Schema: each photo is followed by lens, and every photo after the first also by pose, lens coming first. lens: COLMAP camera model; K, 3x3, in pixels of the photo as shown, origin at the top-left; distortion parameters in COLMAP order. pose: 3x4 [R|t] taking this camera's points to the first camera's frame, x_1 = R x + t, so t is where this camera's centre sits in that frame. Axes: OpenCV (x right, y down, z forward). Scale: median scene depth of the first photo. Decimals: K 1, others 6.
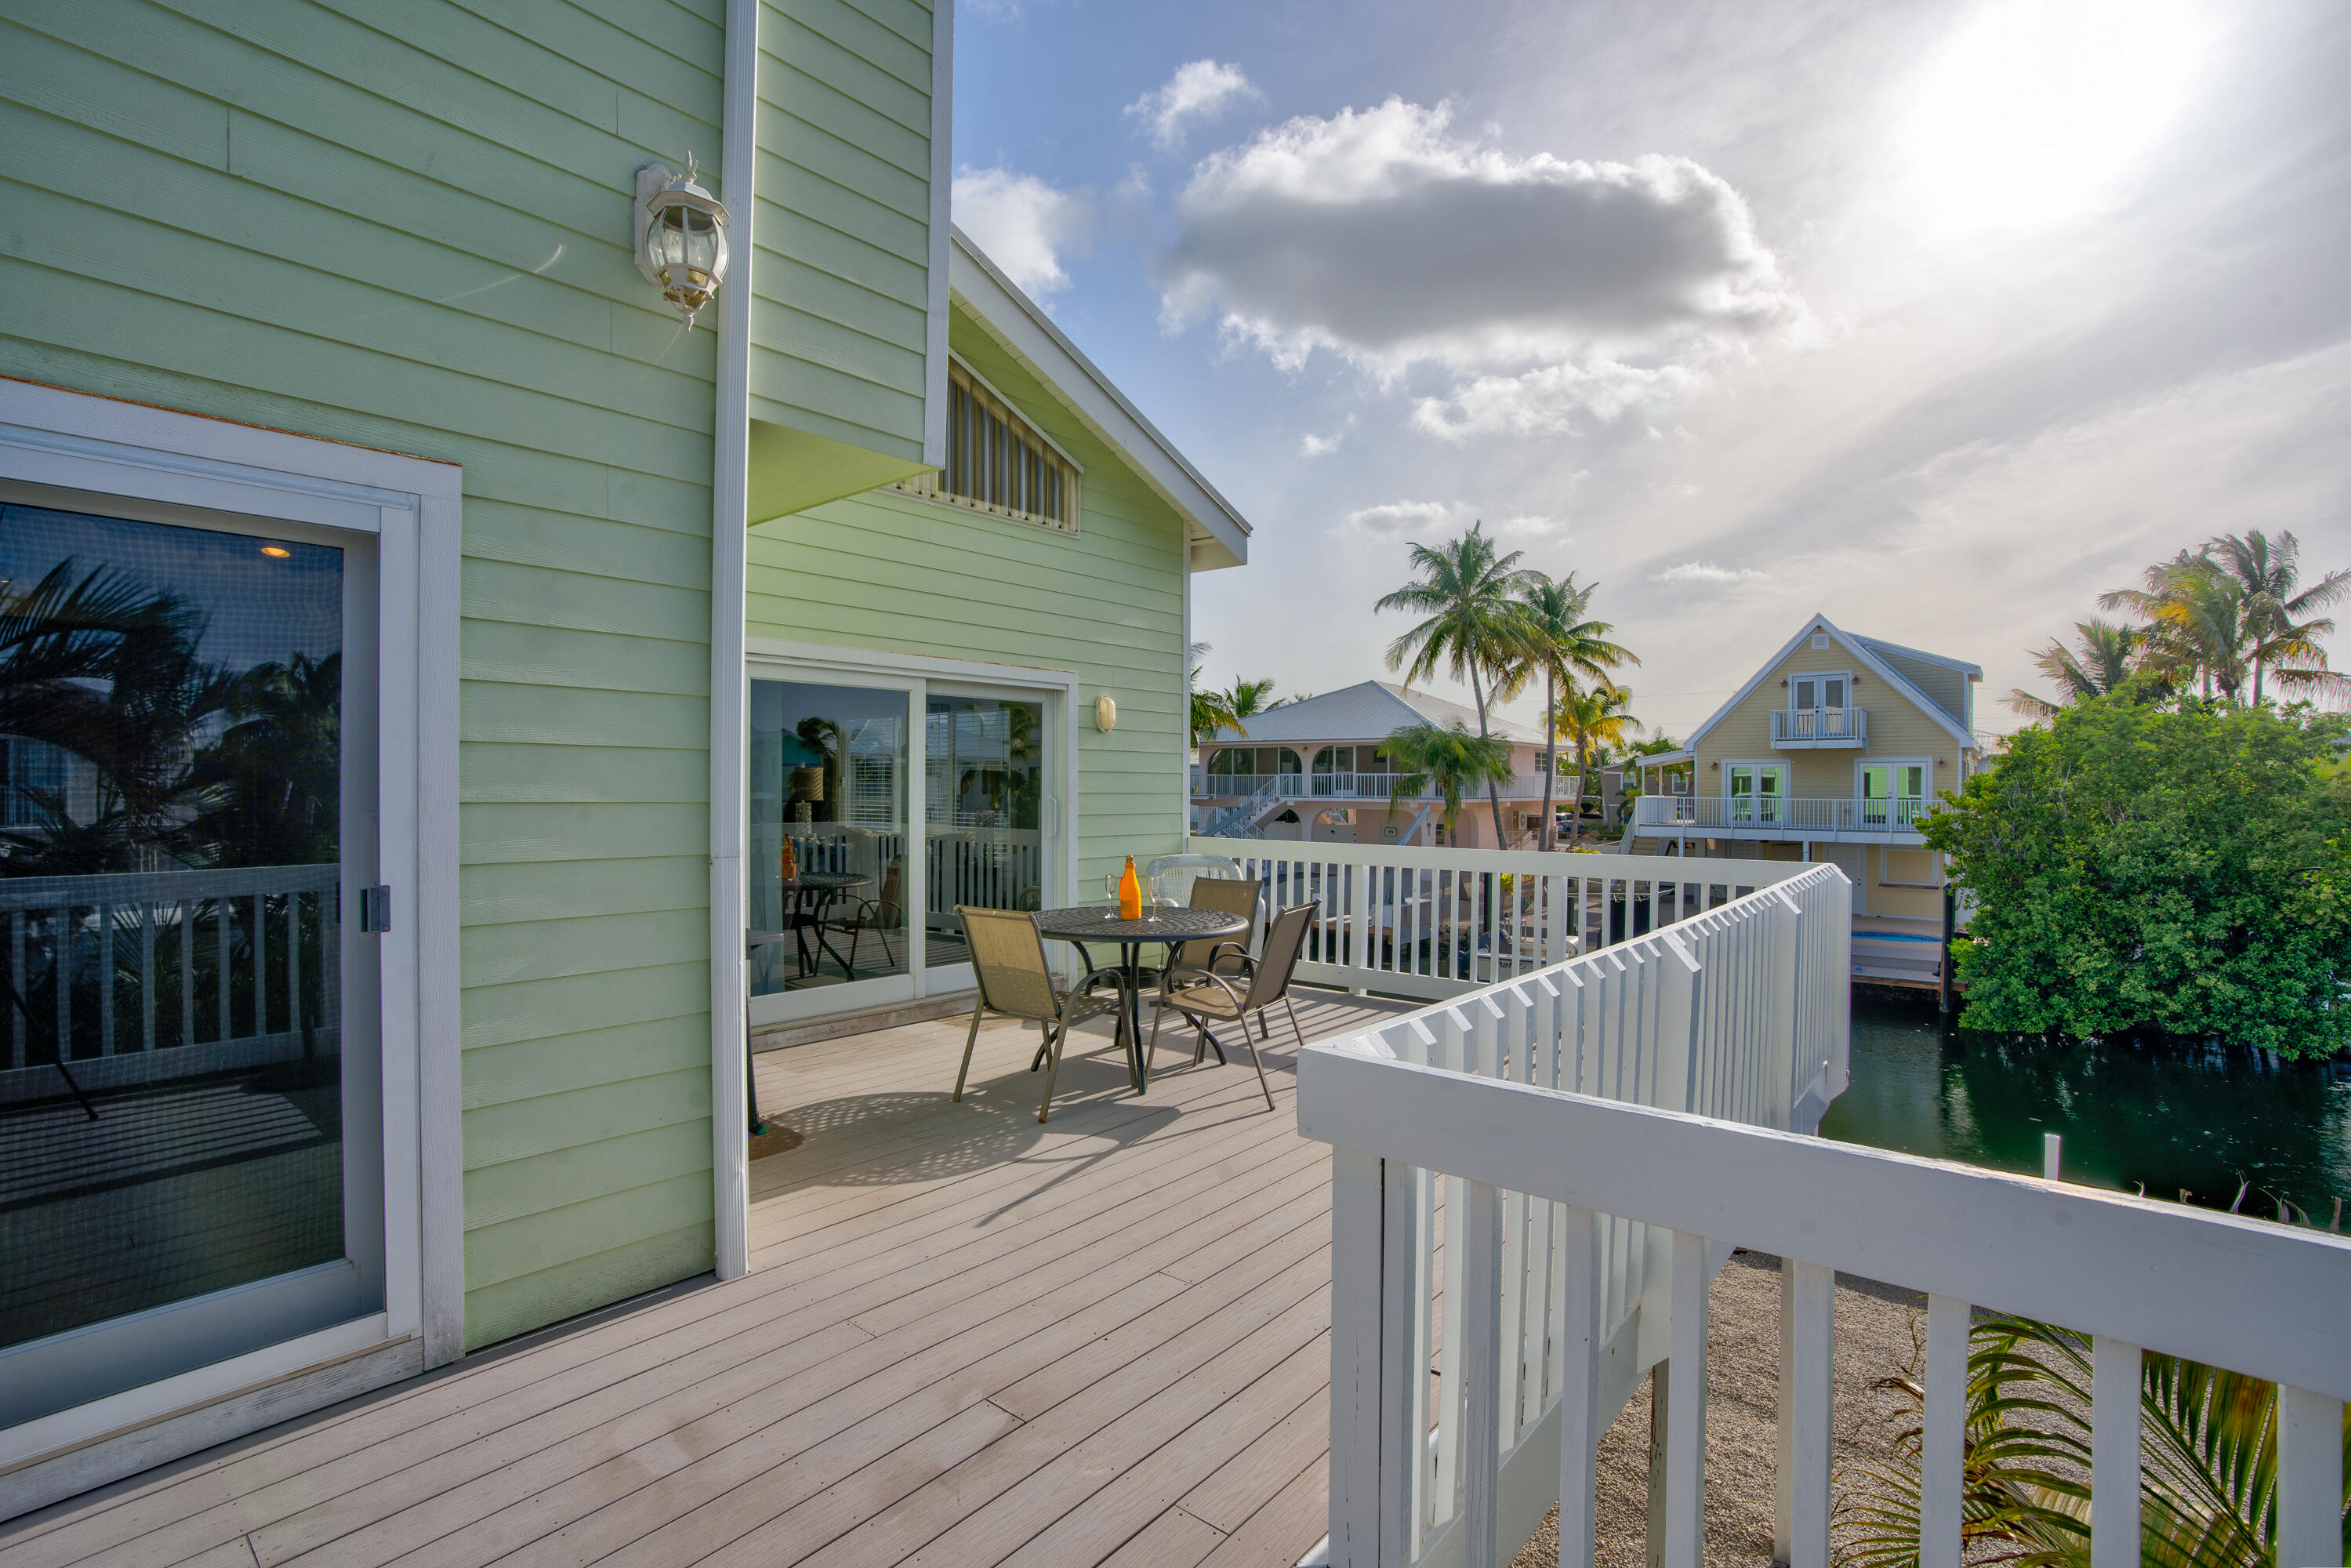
lens RADIAL K [[1086.2, 0, 1176.1], [0, 1086.2, 793.8], [0, 0, 1]] dist [0.000533, 0.000211]
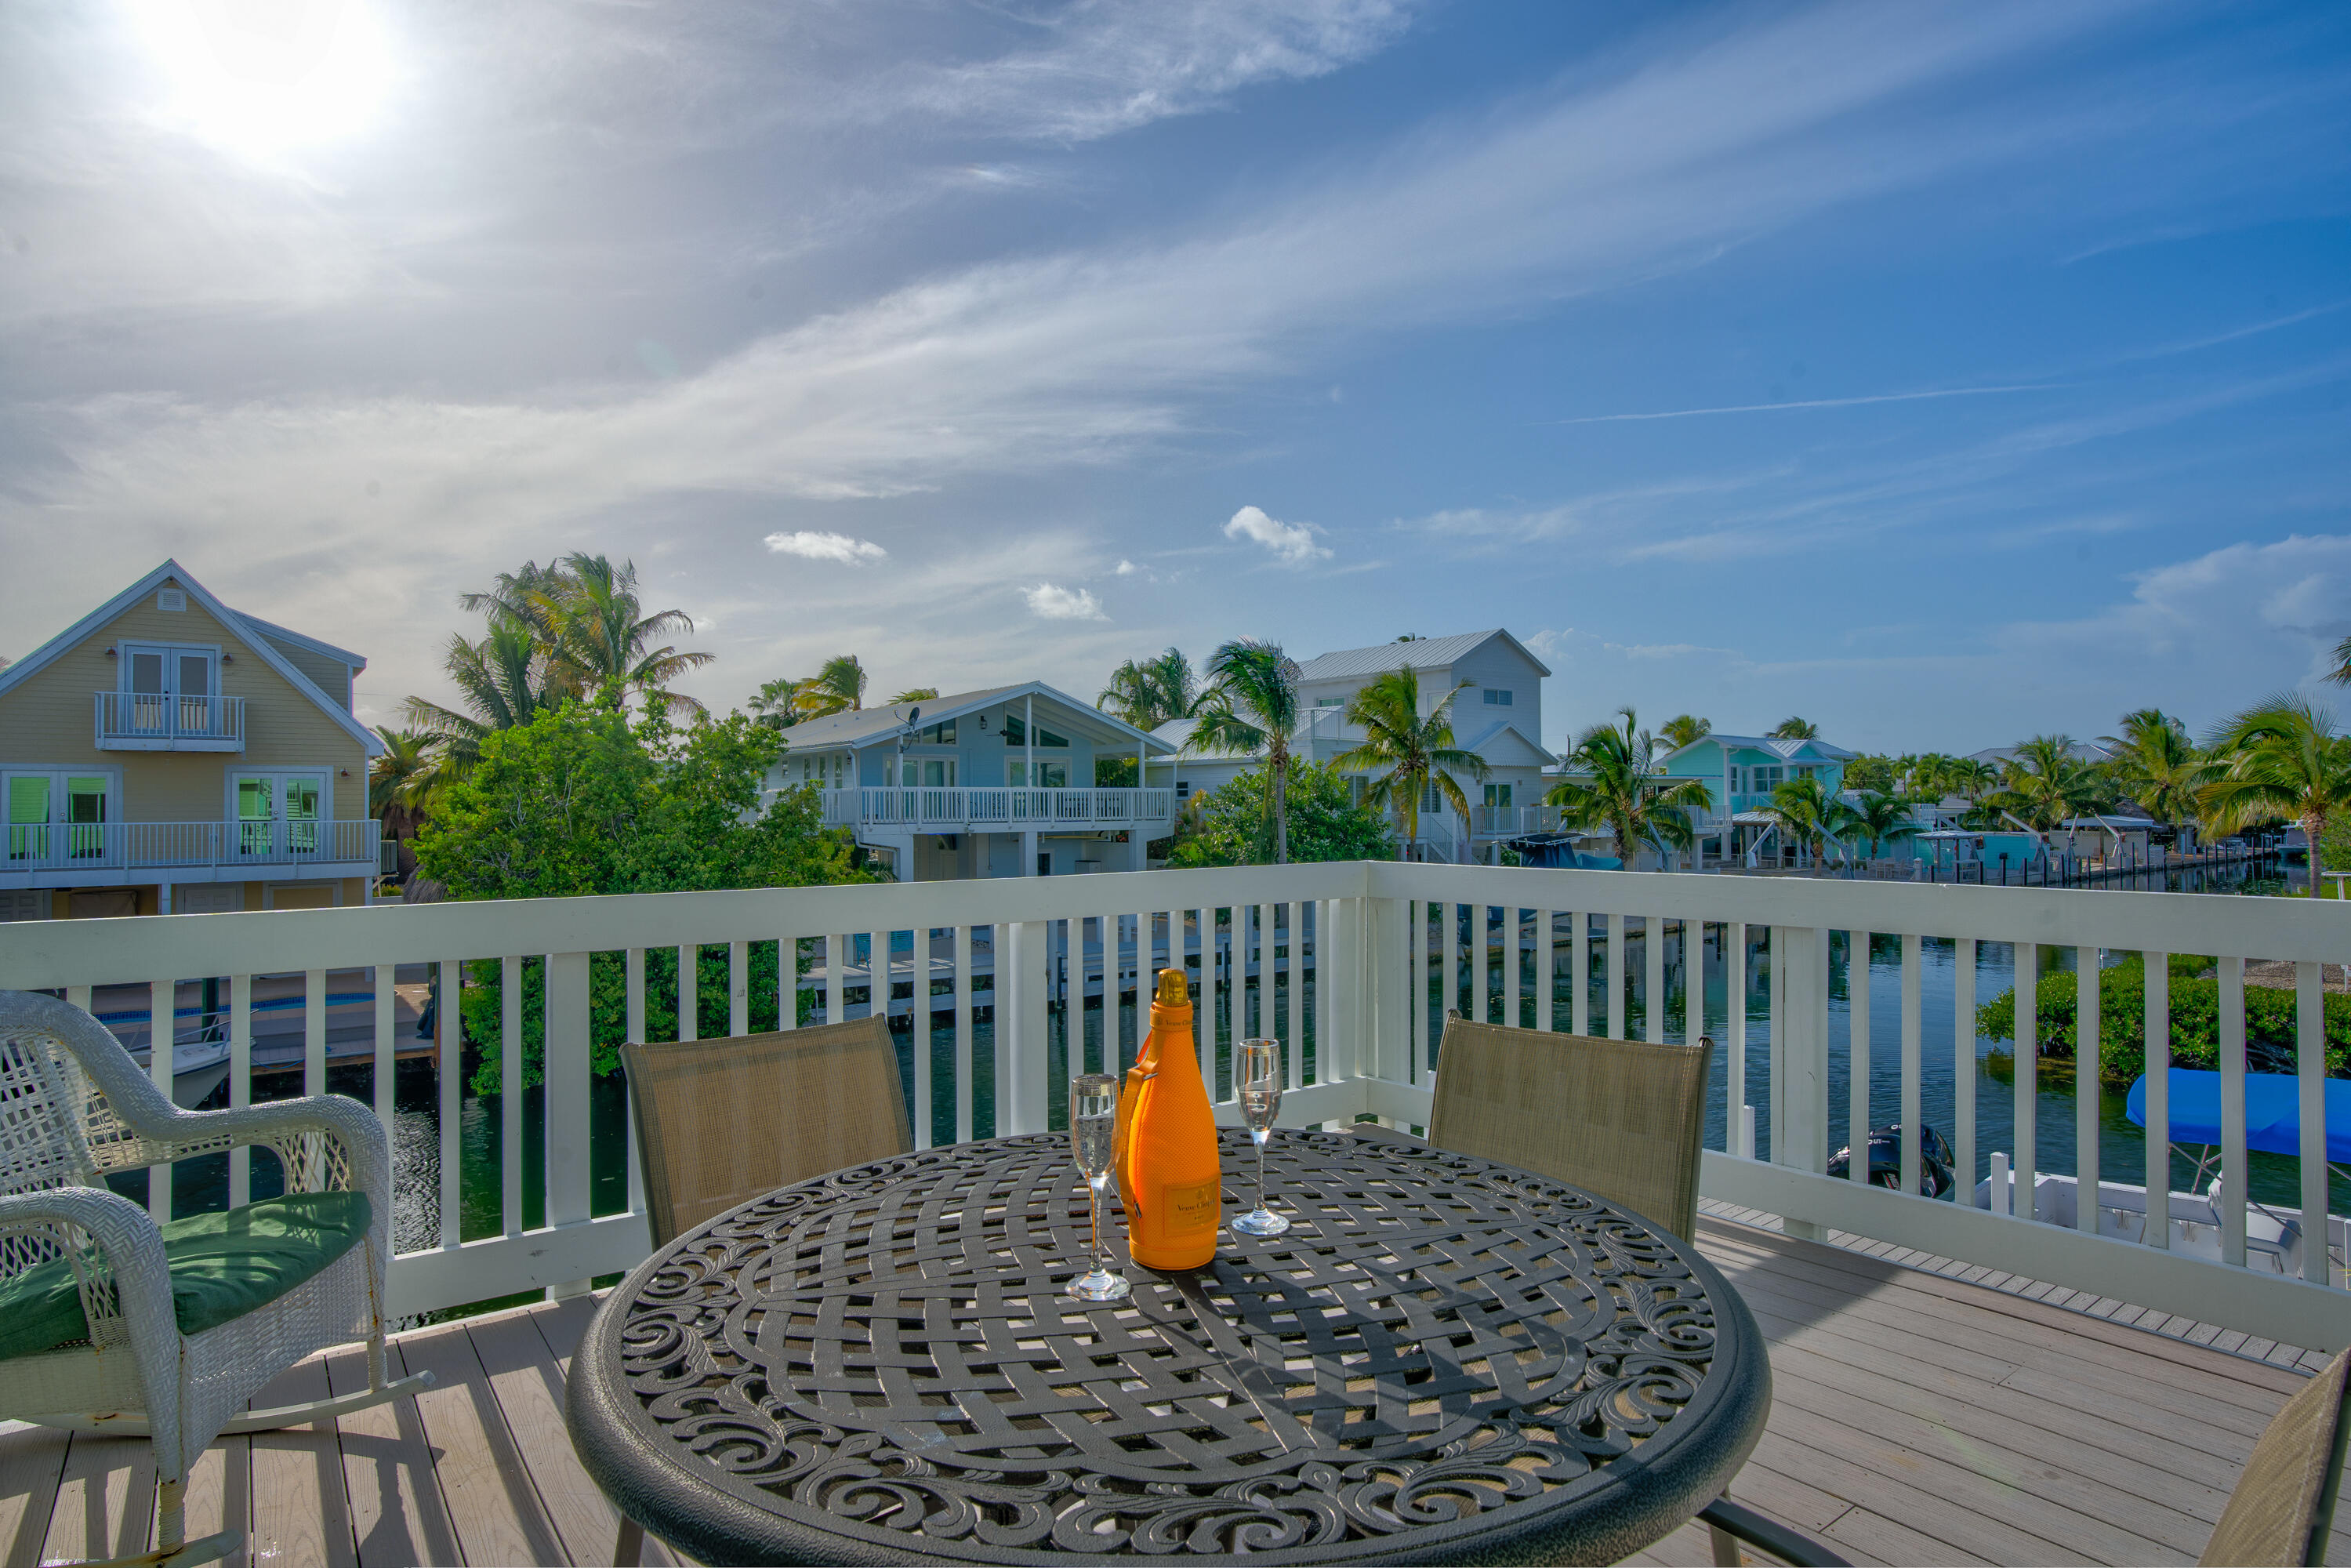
lens RADIAL K [[1254.1, 0, 1186.2], [0, 1254.1, 780.6], [0, 0, 1]] dist [-0.019804, 0.000462]
pose [[0.213125, 0.010750, 0.976966, -0.050707], [0.019886, 0.999685, -0.015338, 0.002830], [-0.976823, 0.022696, 0.212844, 0.186475]]
